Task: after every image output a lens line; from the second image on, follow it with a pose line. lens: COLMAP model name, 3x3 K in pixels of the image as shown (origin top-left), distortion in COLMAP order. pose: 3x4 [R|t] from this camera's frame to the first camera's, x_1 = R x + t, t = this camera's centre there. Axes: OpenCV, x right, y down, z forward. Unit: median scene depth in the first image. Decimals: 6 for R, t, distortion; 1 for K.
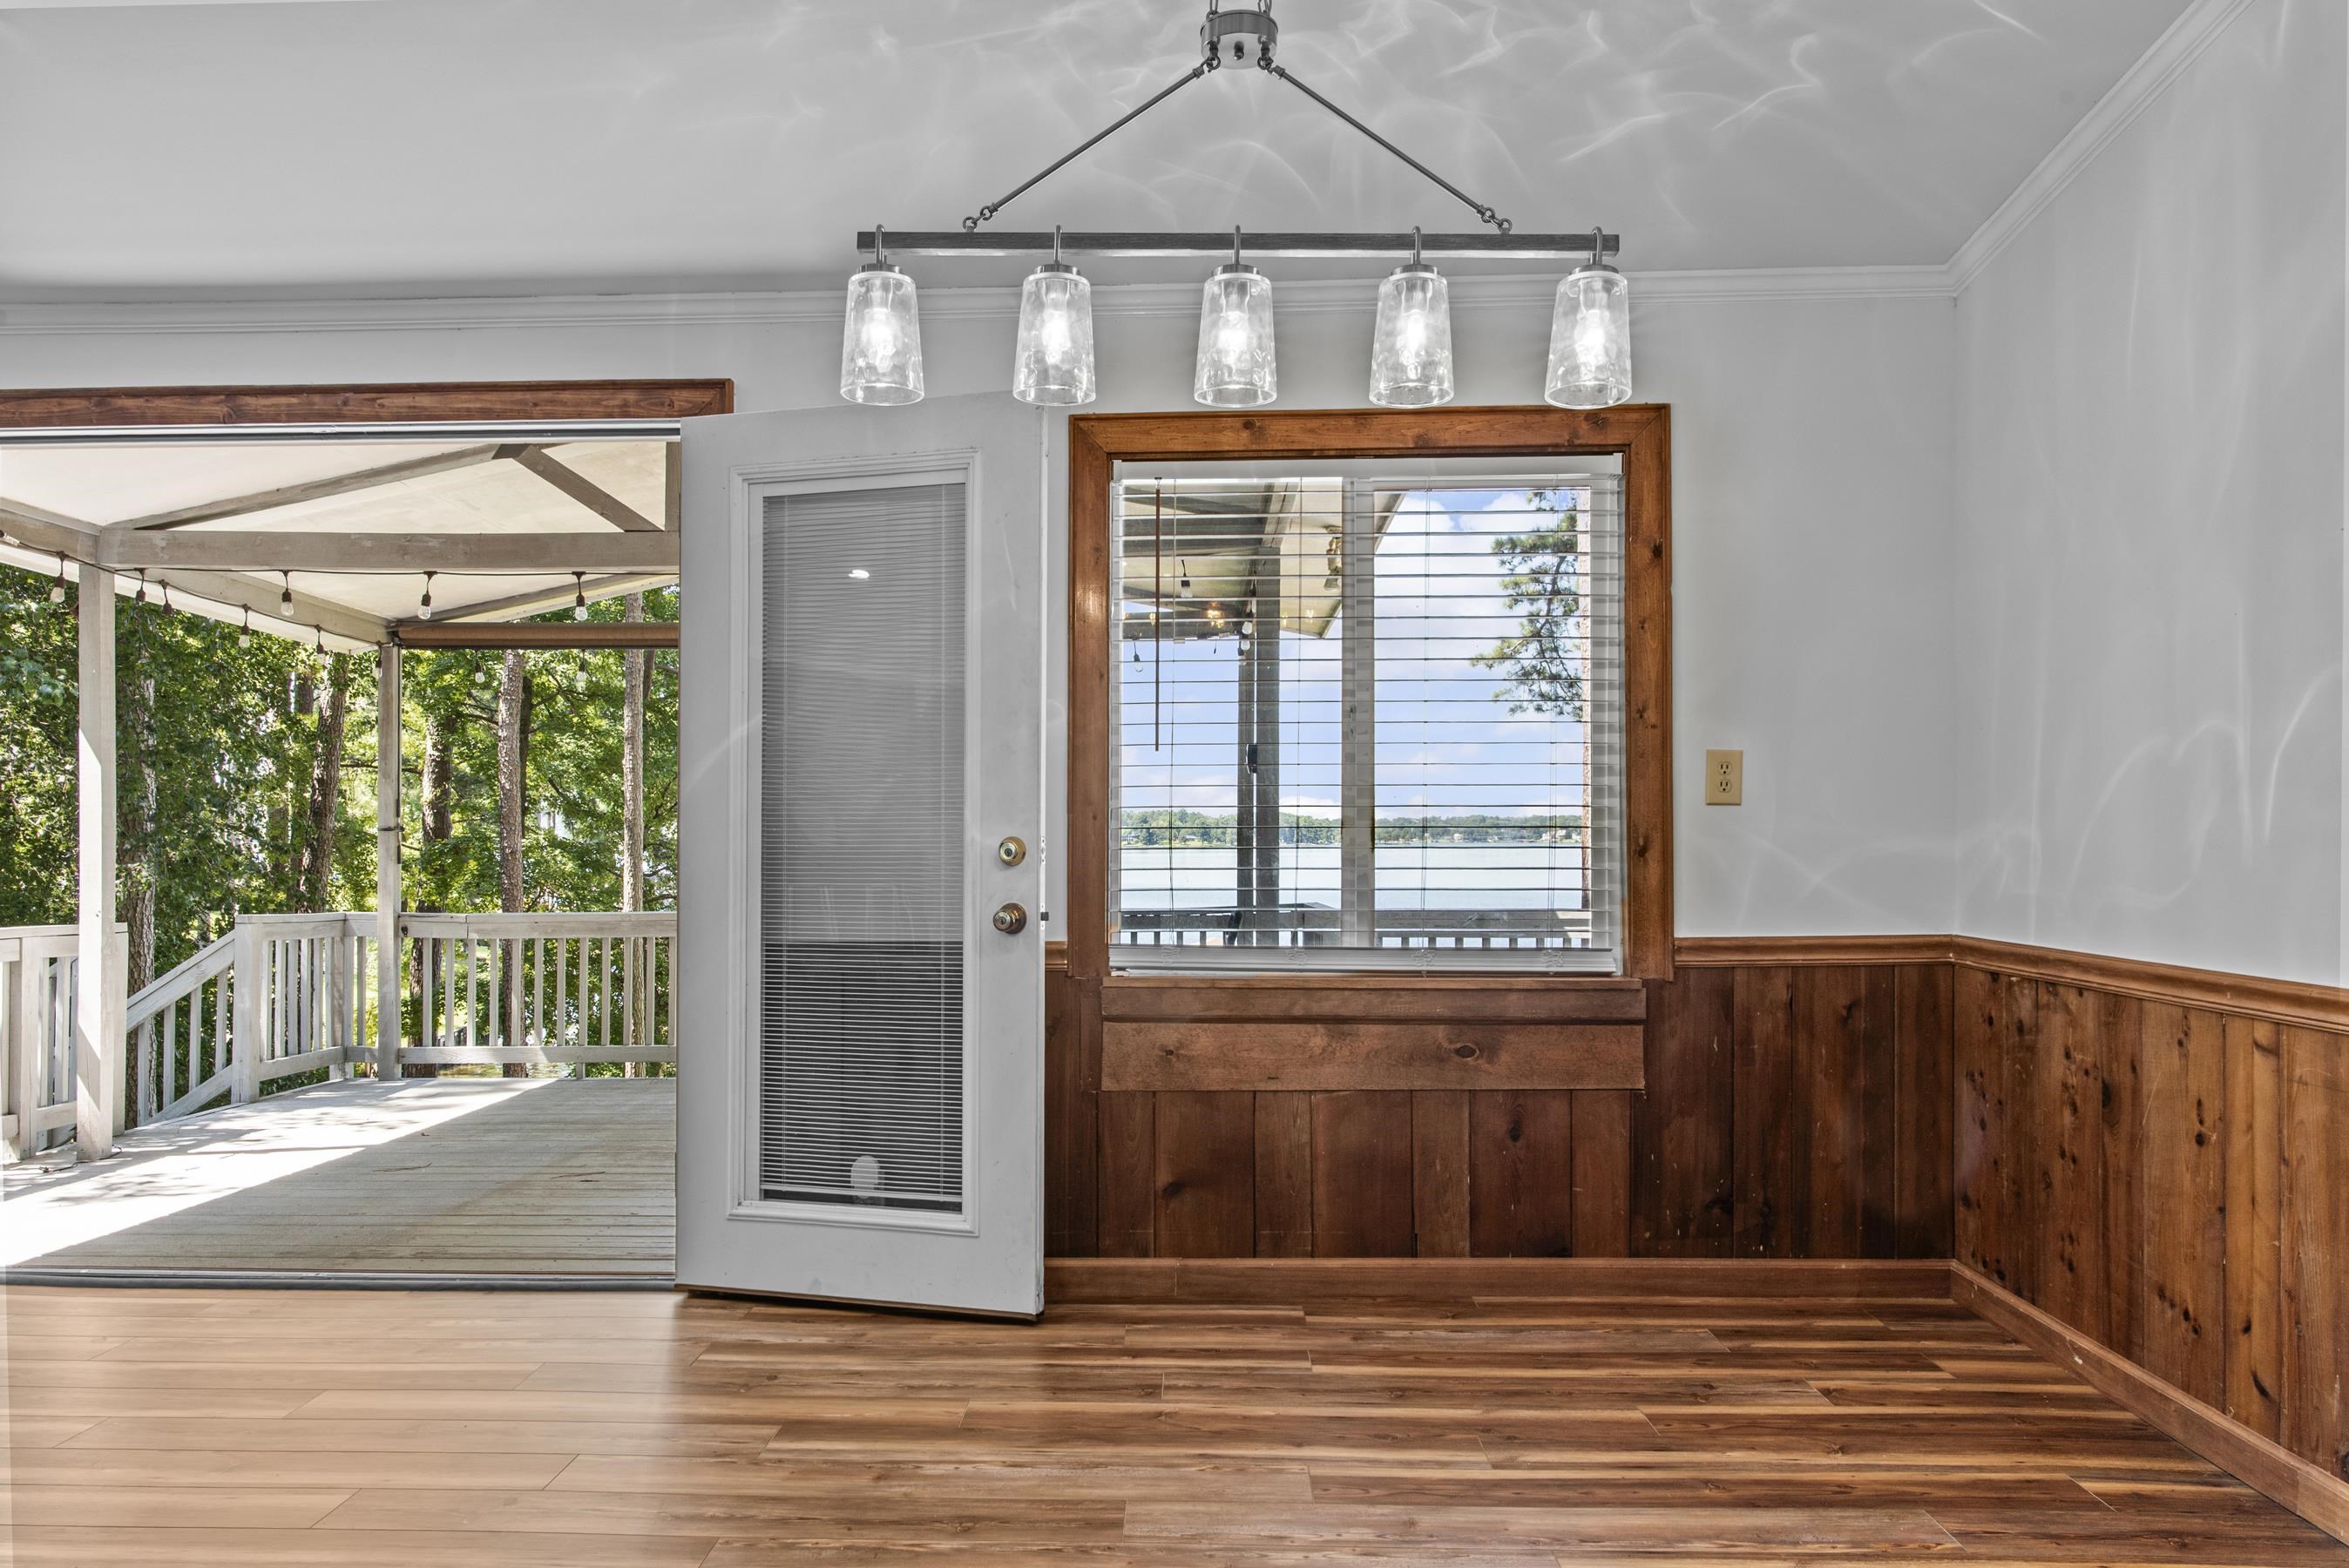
lens RADIAL K [[1594.9, 0, 1080.6], [0, 1594.9, 833.2], [0, 0, 1]] dist [-0.000468, -0.001840]
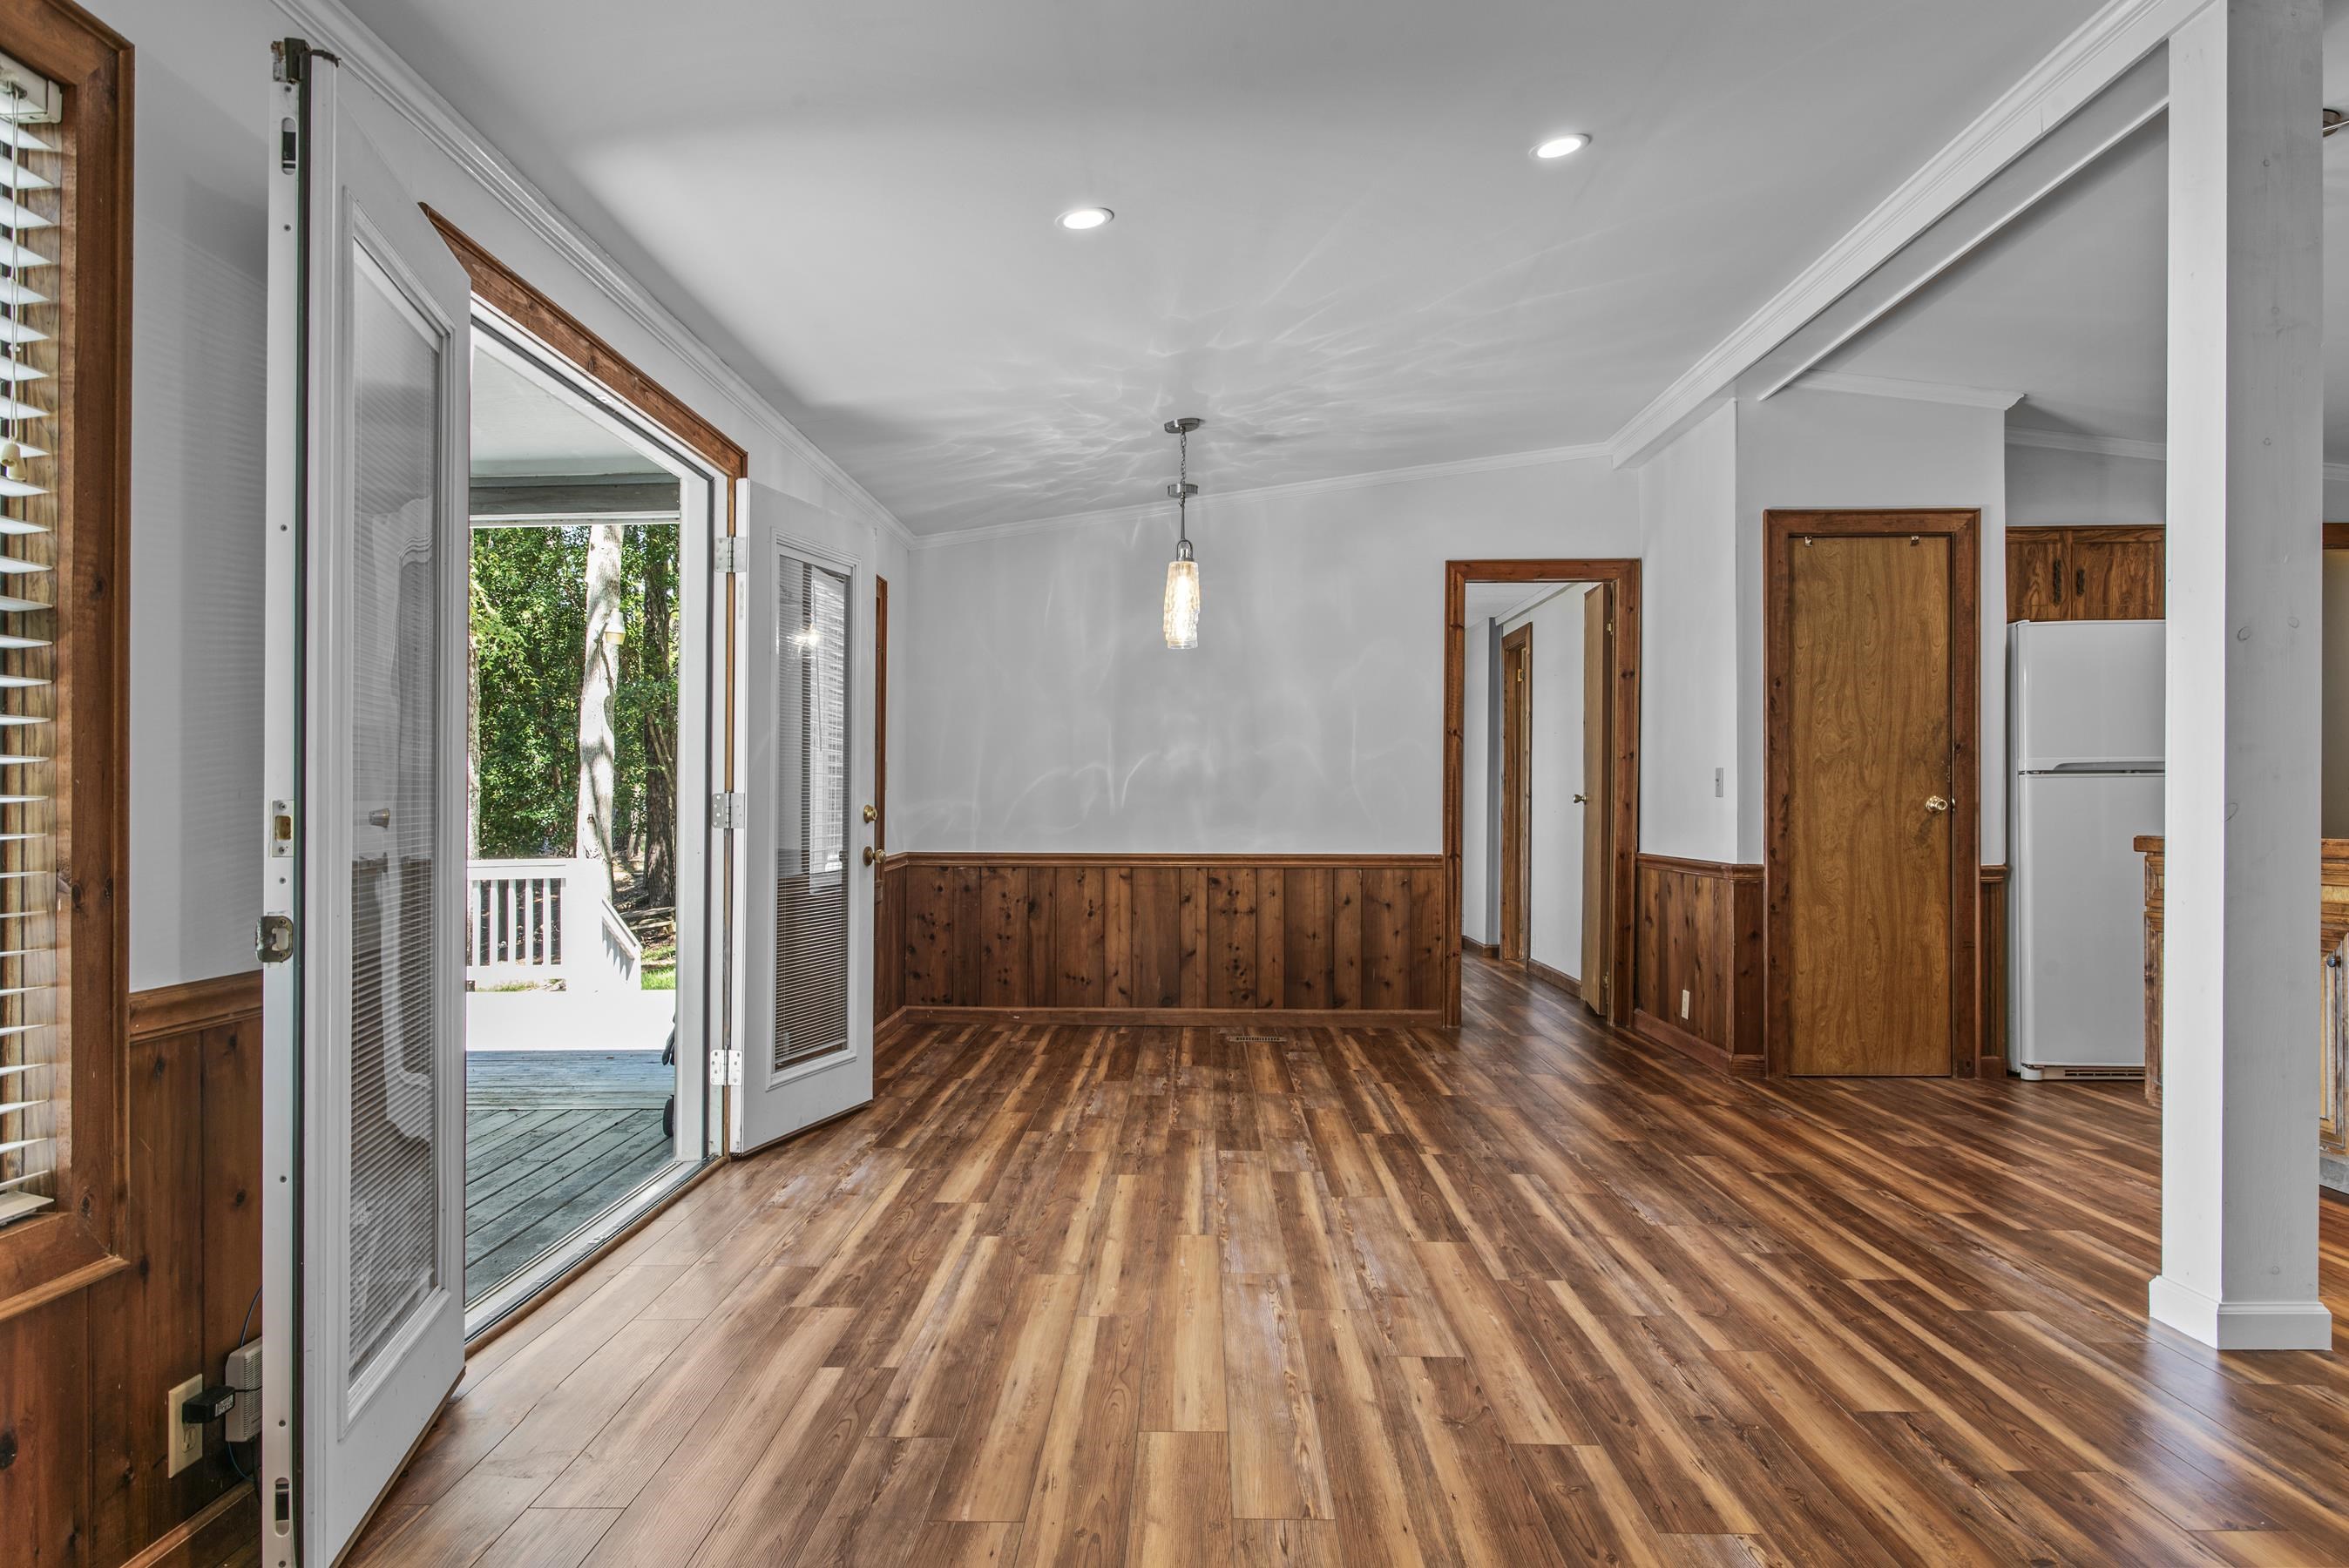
lens RADIAL K [[1562.9, 0, 1179.0], [0, 1562.9, 803.1], [0, 0, 1]] dist [-0.001257, 0.000036]
pose [[-0.018256, 0.002709, 0.999830, -1.538927], [-0.001062, 0.999996, -0.002729, 0.003658], [-0.999833, -0.001112, -0.018253, 0.677503]]
